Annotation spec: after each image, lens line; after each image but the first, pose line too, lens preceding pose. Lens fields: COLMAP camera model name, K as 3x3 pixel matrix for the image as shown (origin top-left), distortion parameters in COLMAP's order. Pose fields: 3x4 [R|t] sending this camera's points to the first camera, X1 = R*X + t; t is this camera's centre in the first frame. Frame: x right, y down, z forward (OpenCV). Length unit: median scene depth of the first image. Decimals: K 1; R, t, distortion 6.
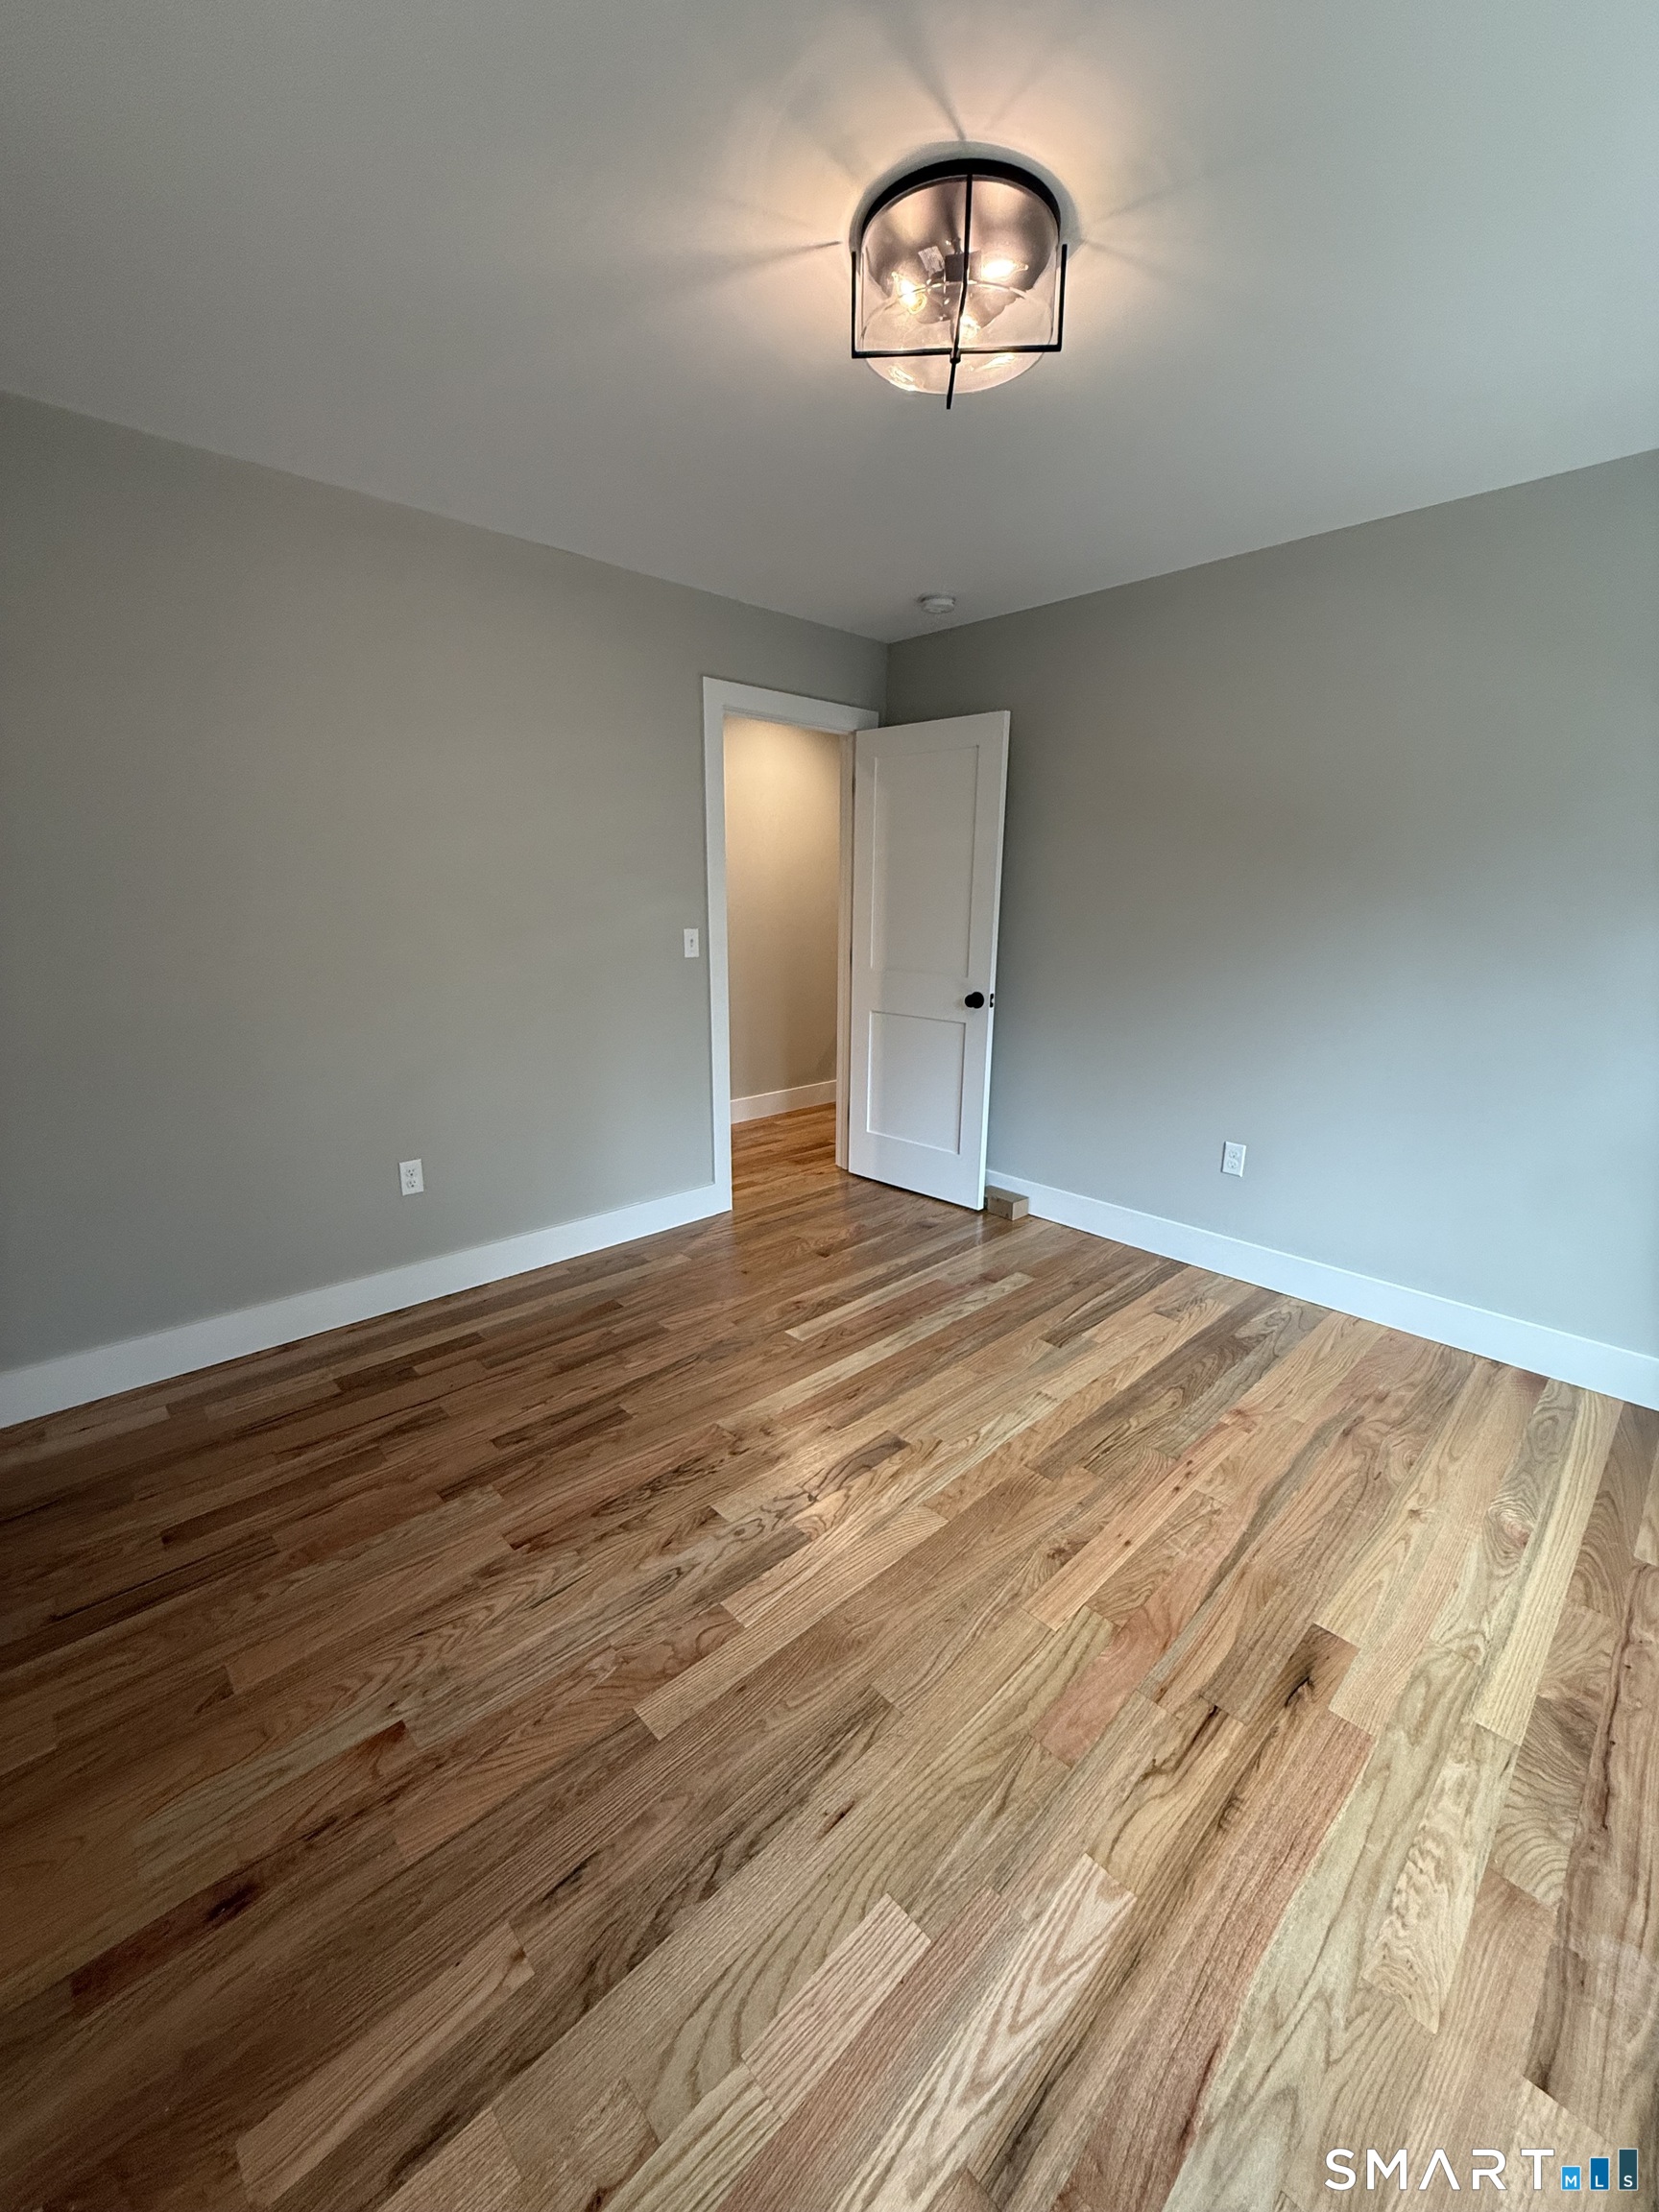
lens RADIAL K [[877.8, 0, 831.5], [0, 877.8, 1097.1], [0, 0, 1]] dist [-0.000789, -0.000226]
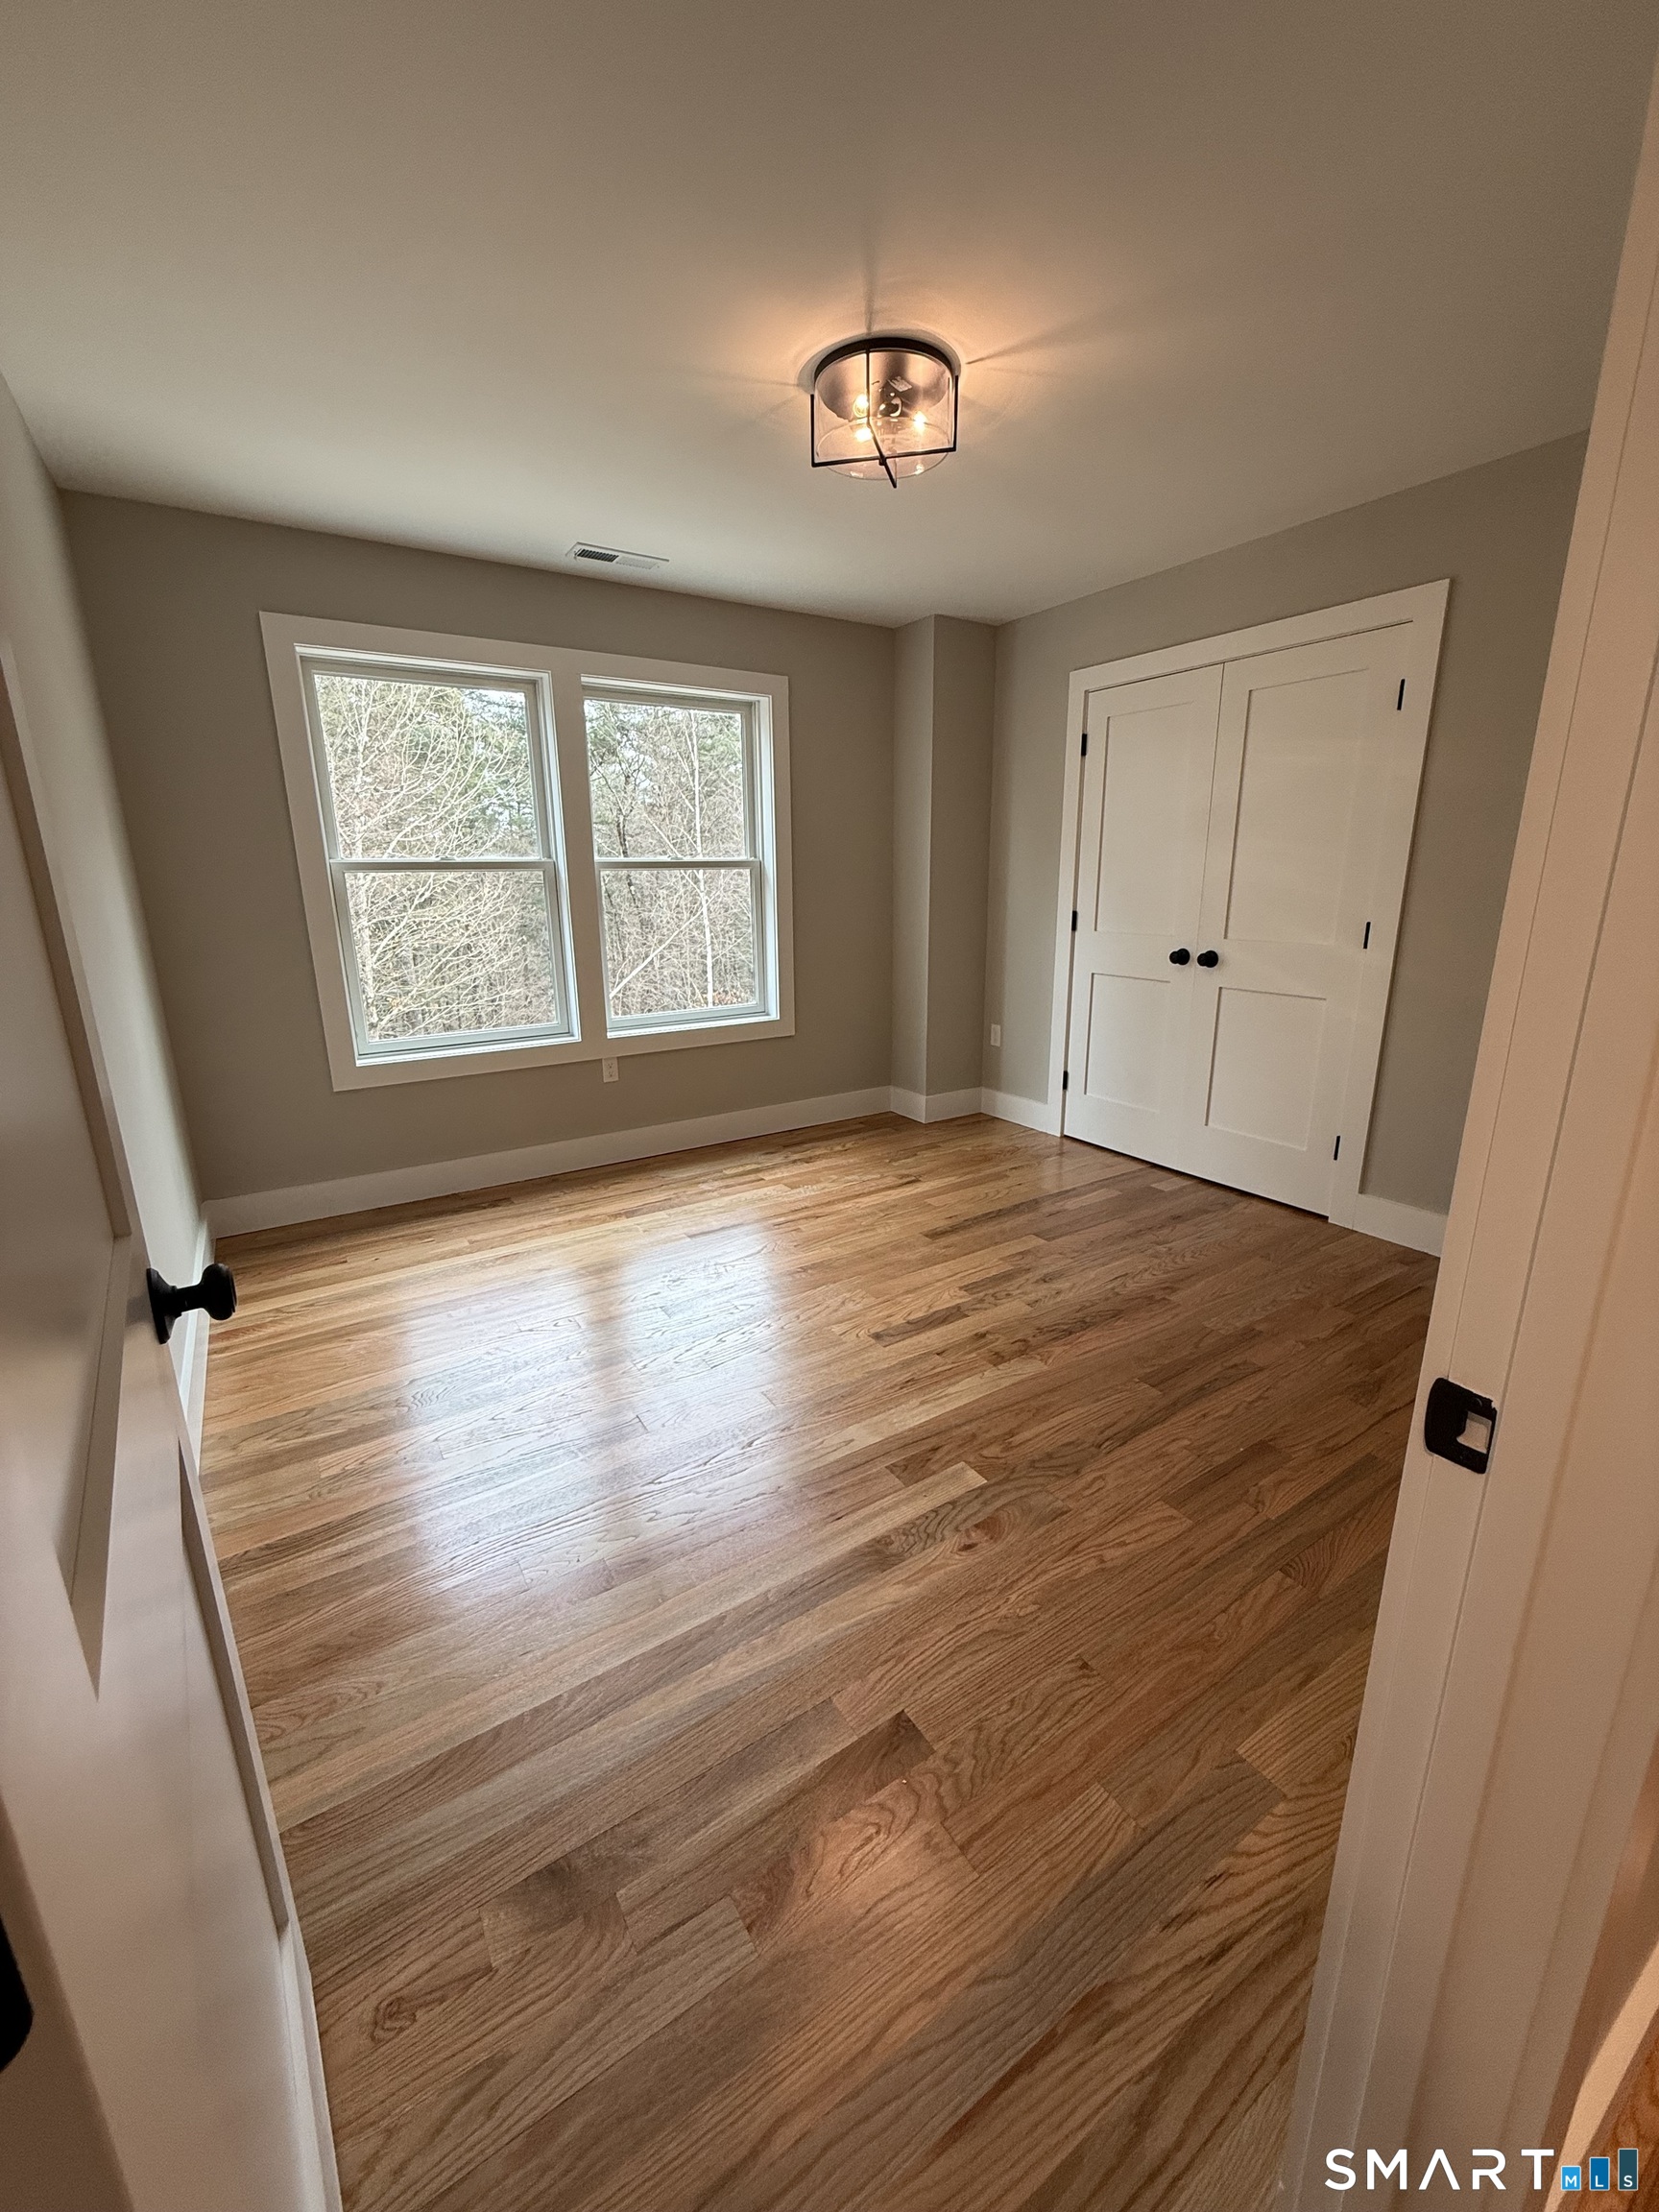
lens RADIAL K [[877.8, 0, 831.5], [0, 877.8, 1097.1], [0, 0, 1]] dist [-0.000789, -0.000226]
pose [[-0.982749, -0.044691, 0.179462, -0.059774], [0.044463, 0.884810, 0.463826, -0.445762], [-0.179519, 0.463804, -0.867559, 2.050647]]
